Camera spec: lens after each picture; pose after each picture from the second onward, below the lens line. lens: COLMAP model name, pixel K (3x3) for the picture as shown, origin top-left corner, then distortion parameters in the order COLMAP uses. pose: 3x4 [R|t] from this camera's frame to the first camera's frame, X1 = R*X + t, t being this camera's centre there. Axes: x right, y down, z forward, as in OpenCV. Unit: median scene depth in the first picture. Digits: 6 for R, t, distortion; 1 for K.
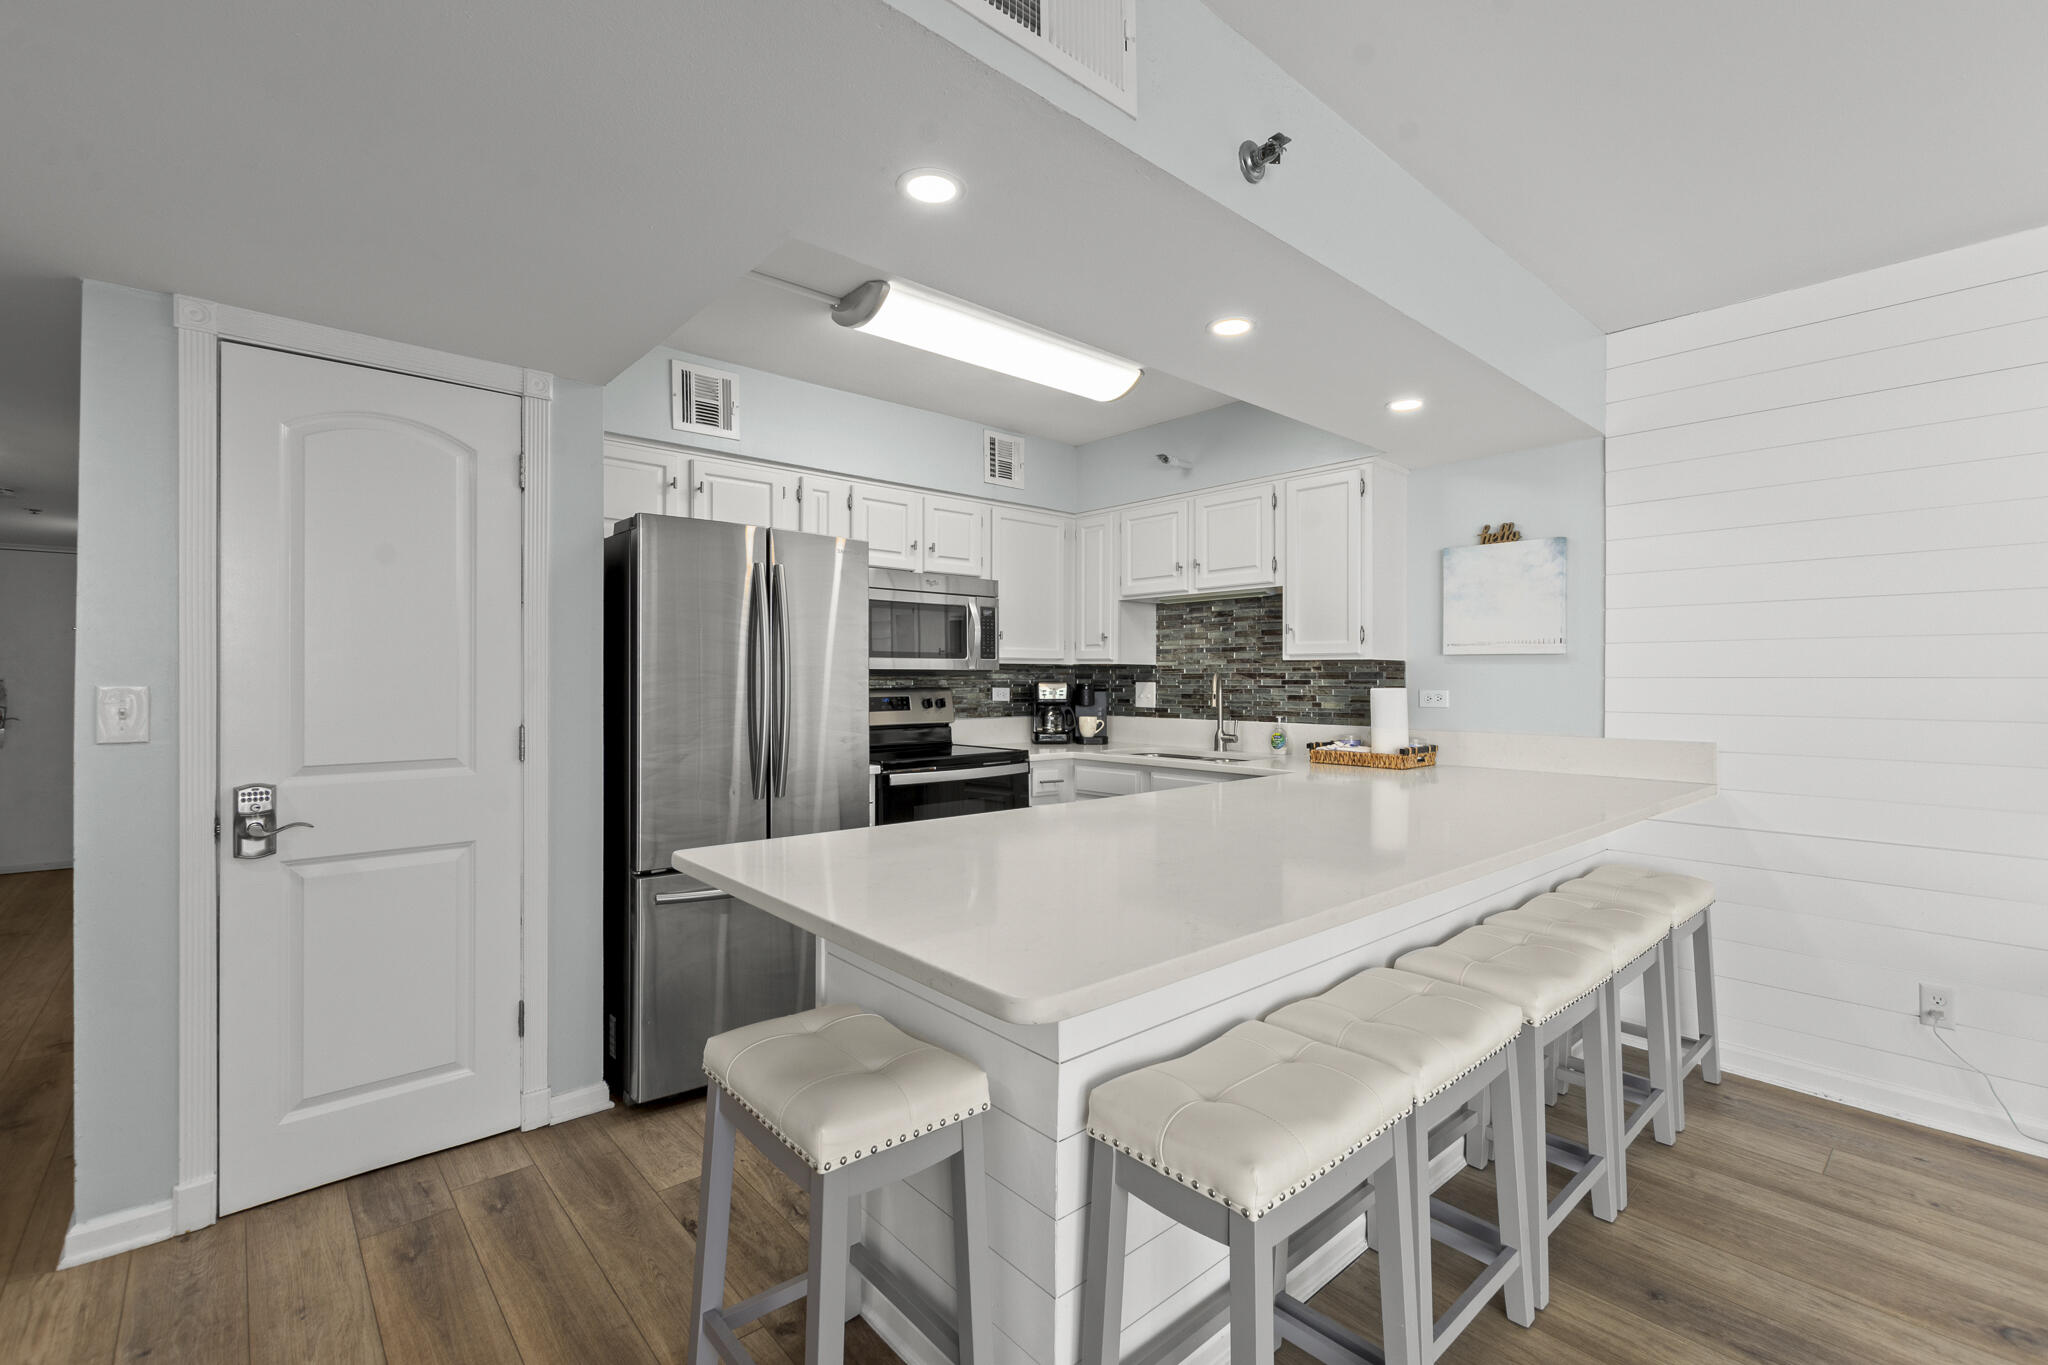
lens RADIAL K [[890.4, 0, 1028.4], [0, 890.4, 674.5], [0, 0, 1]] dist [0.003739, -0.001605]
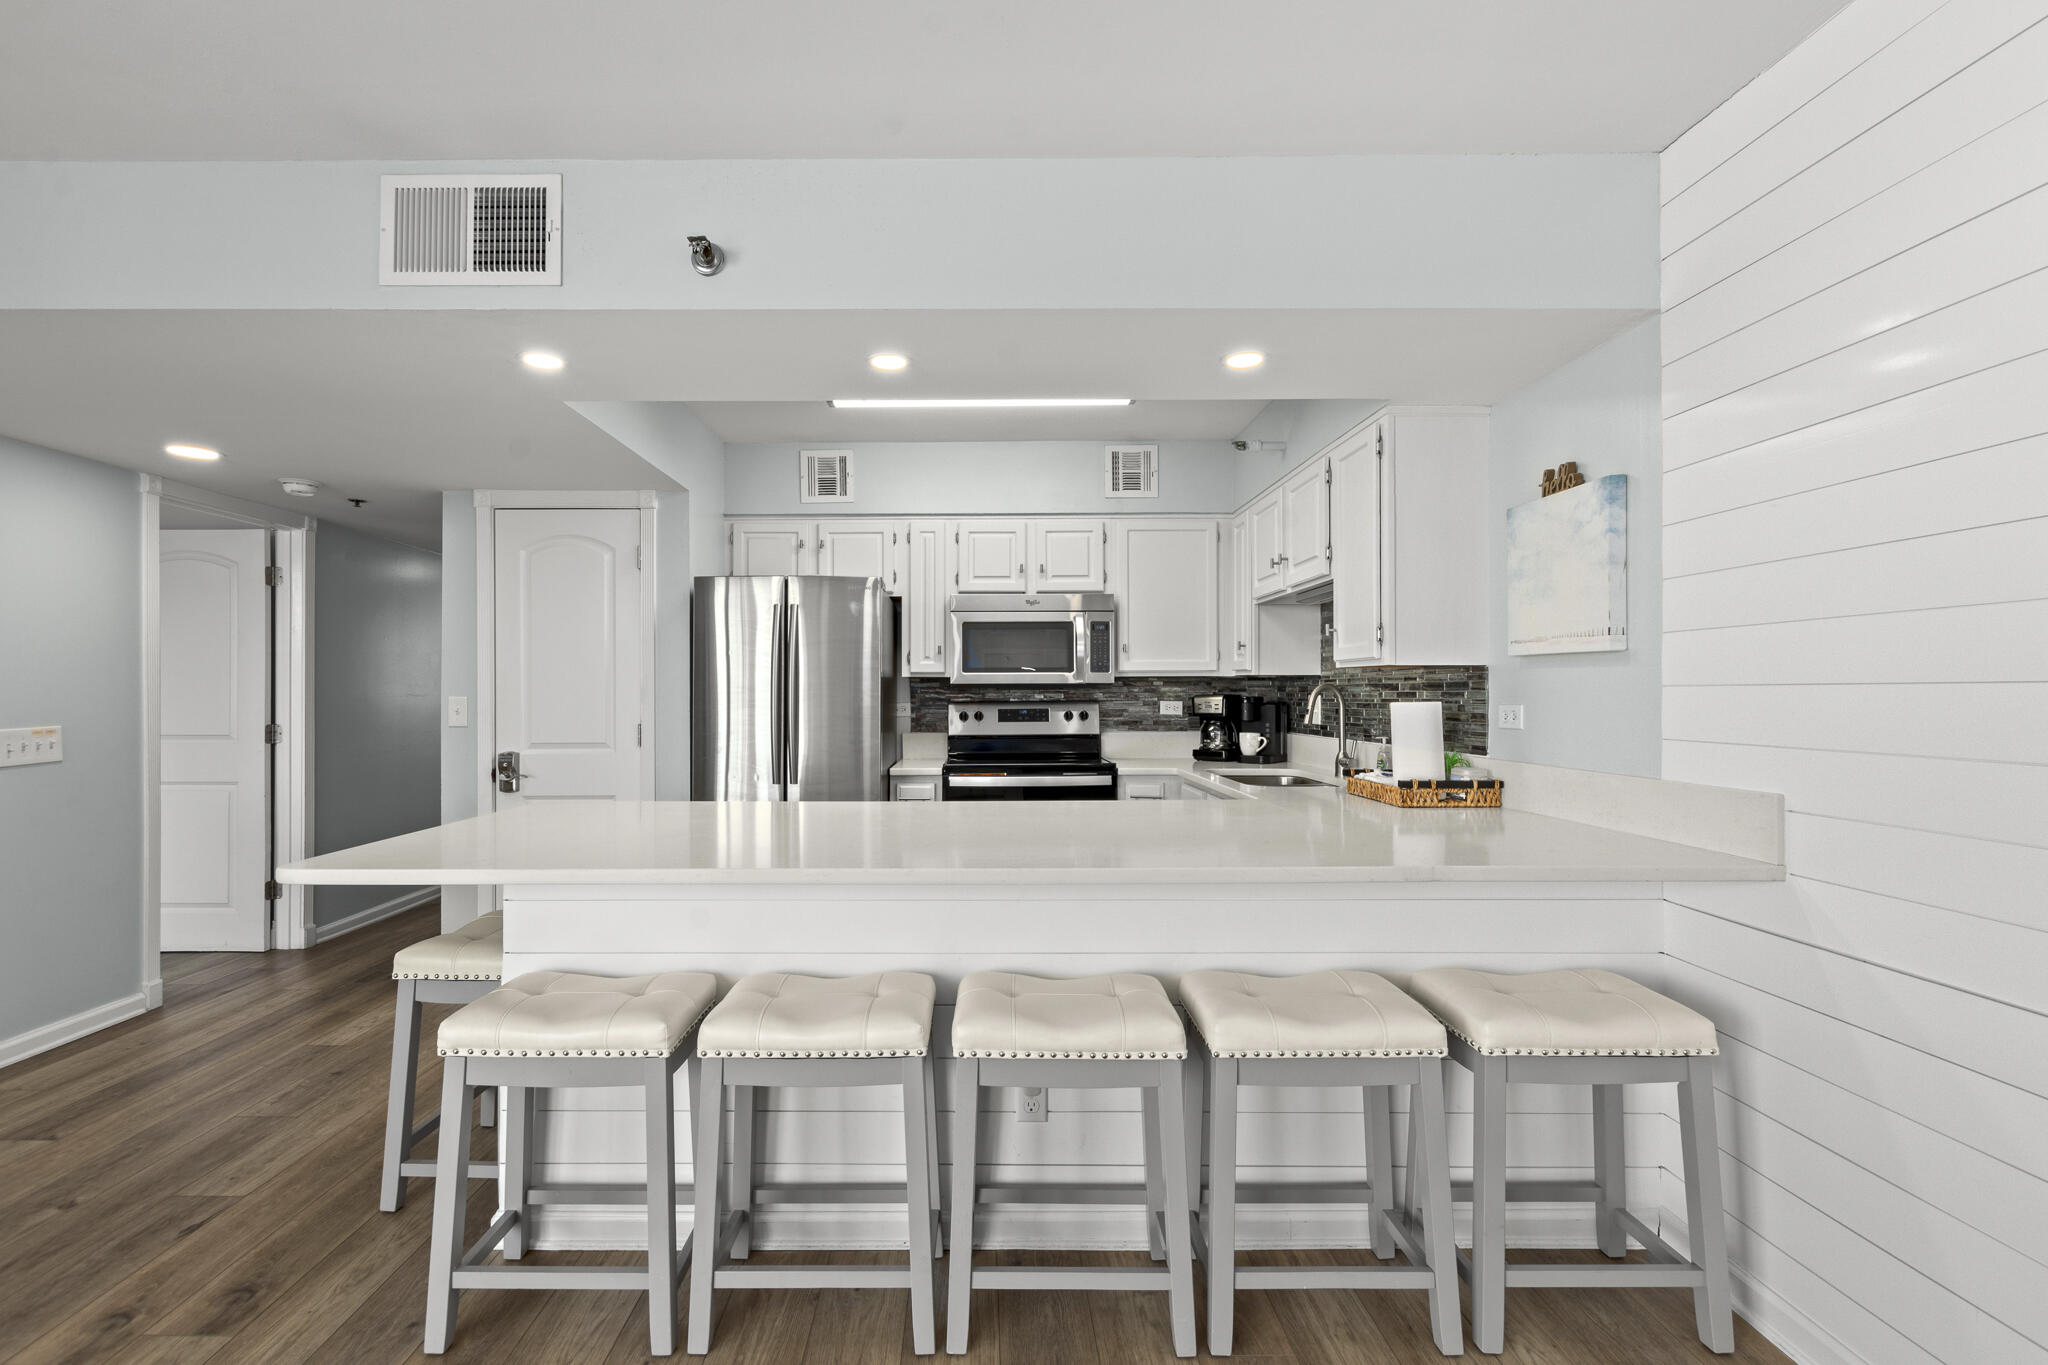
lens RADIAL K [[890.4, 0, 986.1], [0, 890.4, 711.8], [0, 0, 1]] dist [0.003739, -0.001605]
pose [[0.748848, 0.010798, -0.662654, 0.556150], [0.006721, 0.999692, 0.023886, 0.002579], [0.662708, -0.022341, 0.748545, 0.152741]]
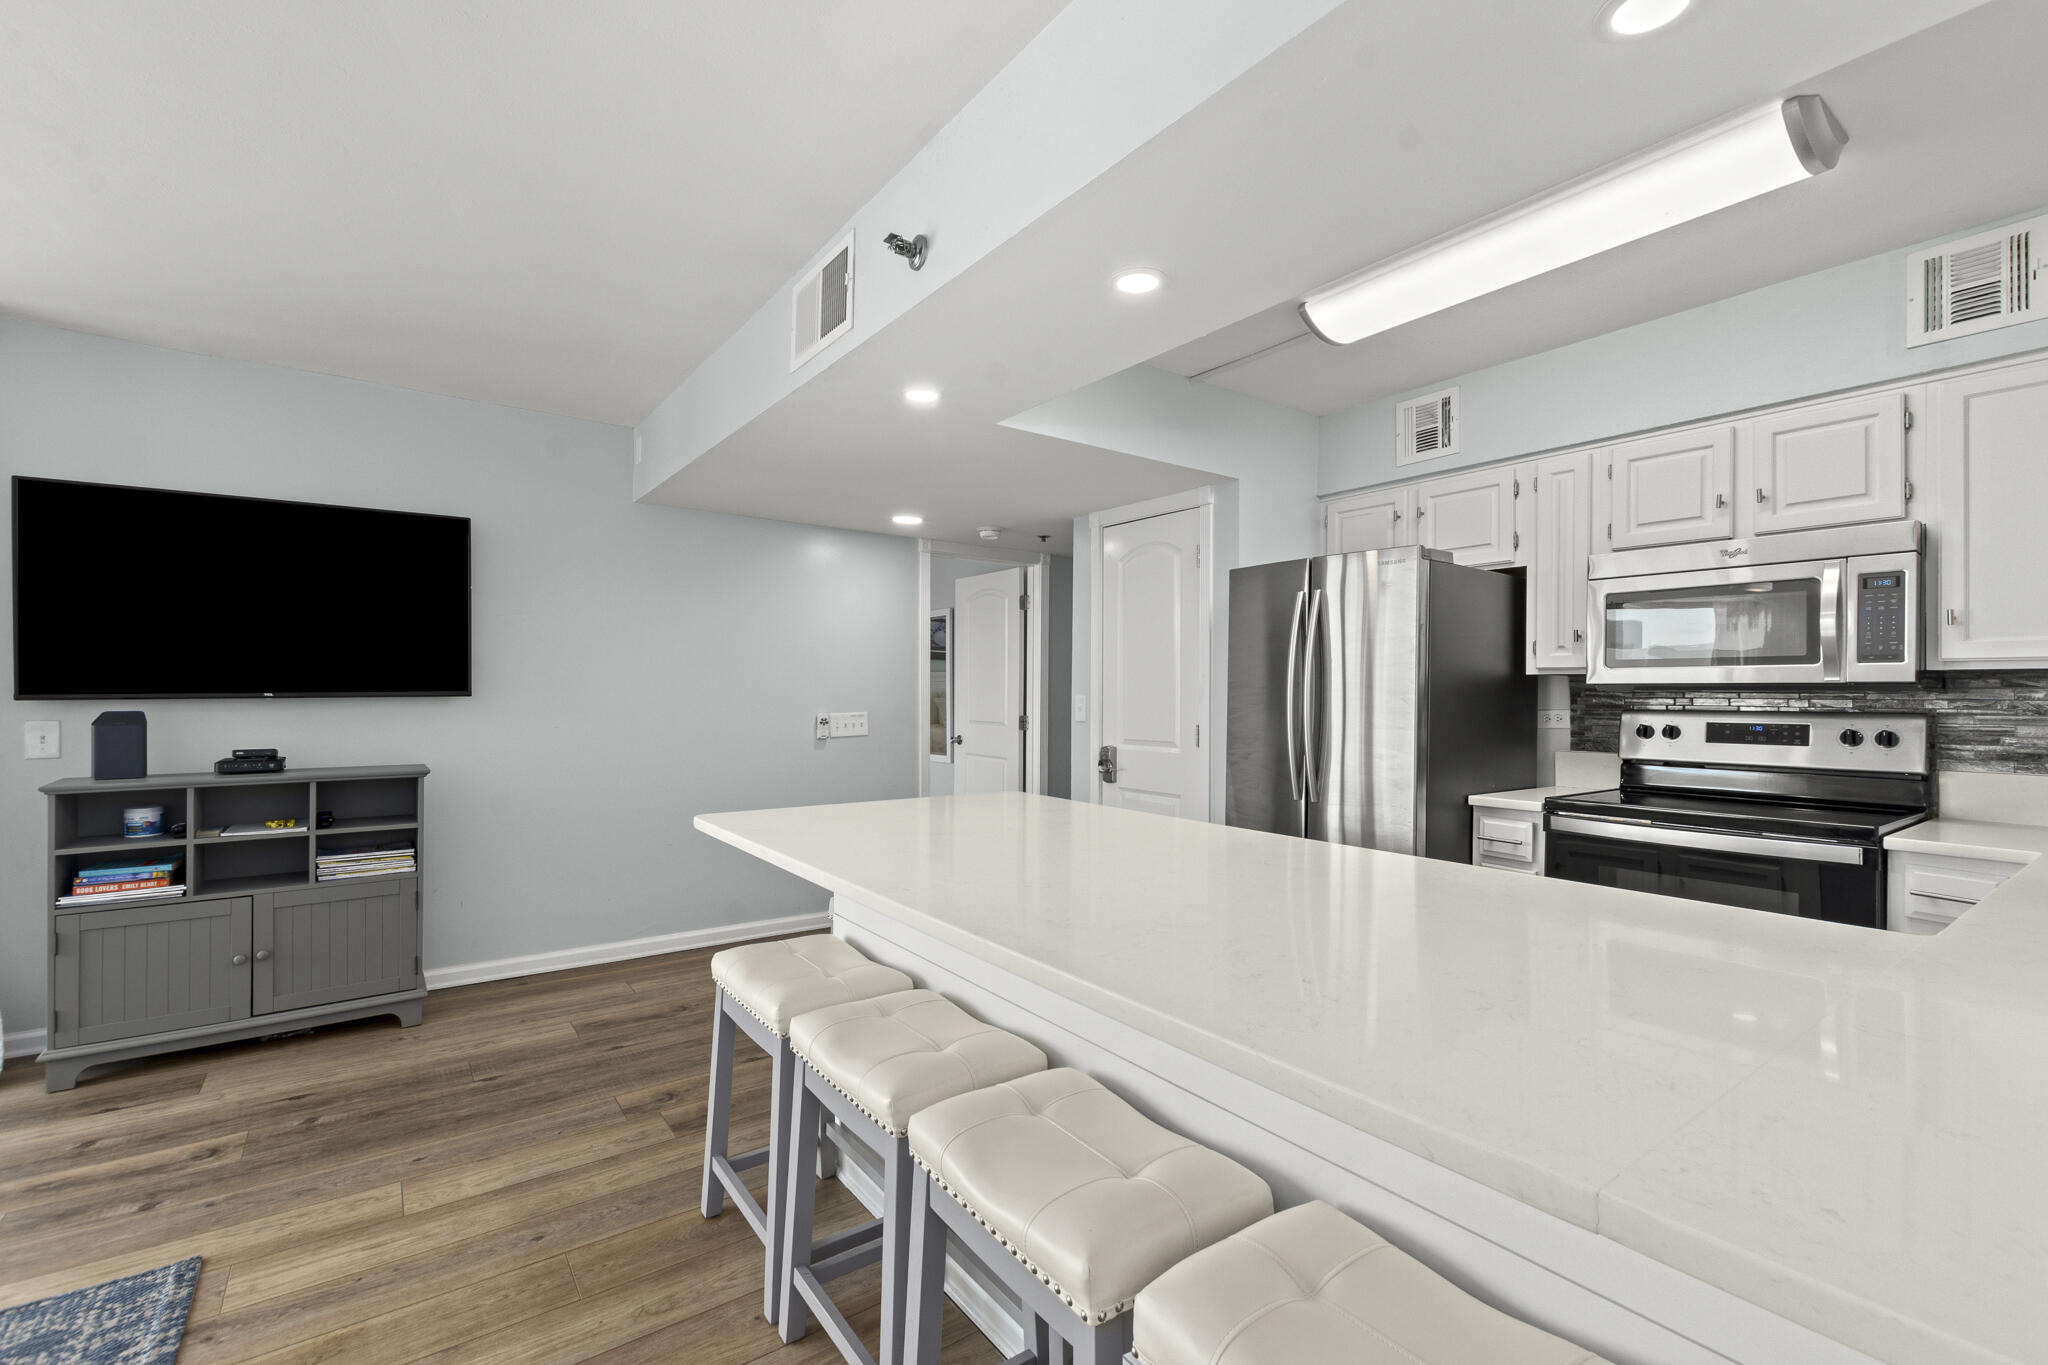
lens RADIAL K [[890.4, 0, 1034.5], [0, 890.4, 687.7], [0, 0, 1]] dist [0.003739, -0.001605]
pose [[-0.083831, -0.010458, -0.996425, 0.591848], [-0.004040, 0.999940, -0.010155, 0.007233], [0.996472, 0.003174, -0.083869, 0.527752]]
